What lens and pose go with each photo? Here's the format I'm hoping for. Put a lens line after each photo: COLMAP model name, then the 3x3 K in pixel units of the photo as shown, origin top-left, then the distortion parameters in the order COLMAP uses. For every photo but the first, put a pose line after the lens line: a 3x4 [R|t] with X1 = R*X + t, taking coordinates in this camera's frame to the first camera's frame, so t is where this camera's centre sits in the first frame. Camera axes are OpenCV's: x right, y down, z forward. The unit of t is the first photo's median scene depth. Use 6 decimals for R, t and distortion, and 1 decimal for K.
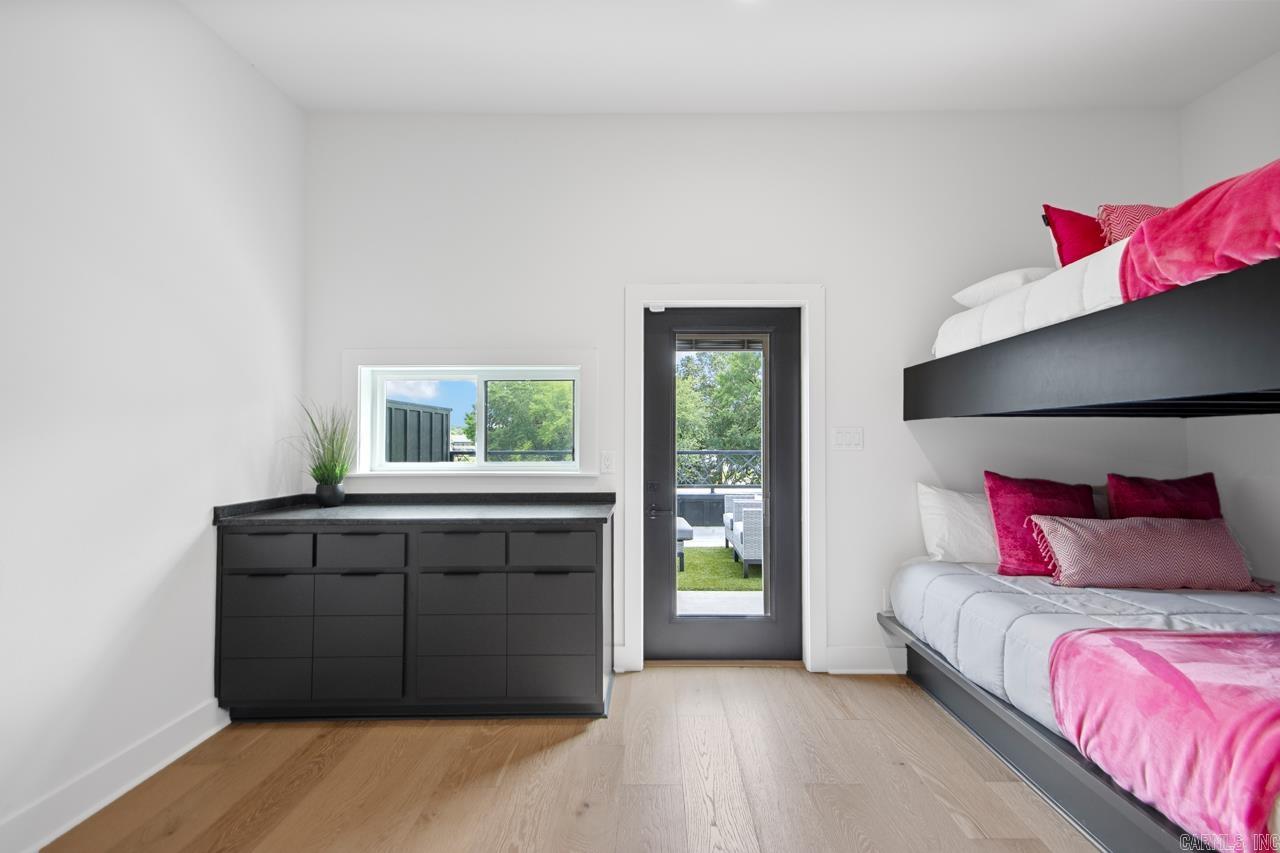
lens RADIAL K [[555.3, 0, 657.0], [0, 555.3, 429.1], [0, 0, 1]] dist [0.026139, -0.015005]
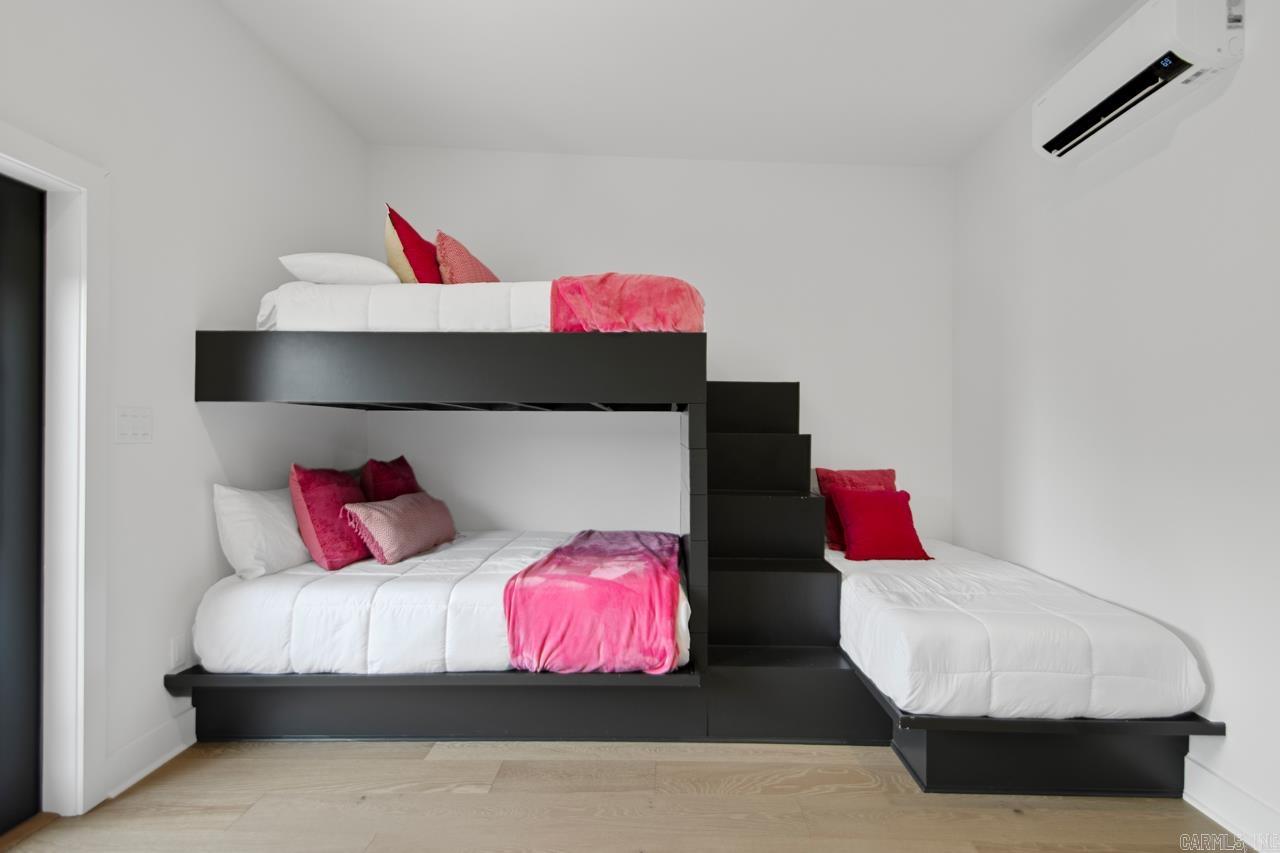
lens RADIAL K [[634.4, 0, 644.9], [0, 634.4, 430.4], [0, 0, 1]] dist [-0.001836, -0.001375]
pose [[0.014295, 0.005268, 0.999884, -0.464382], [-0.026550, 0.999636, -0.004887, 0.013875], [-0.999545, -0.026477, 0.014430, 0.475062]]
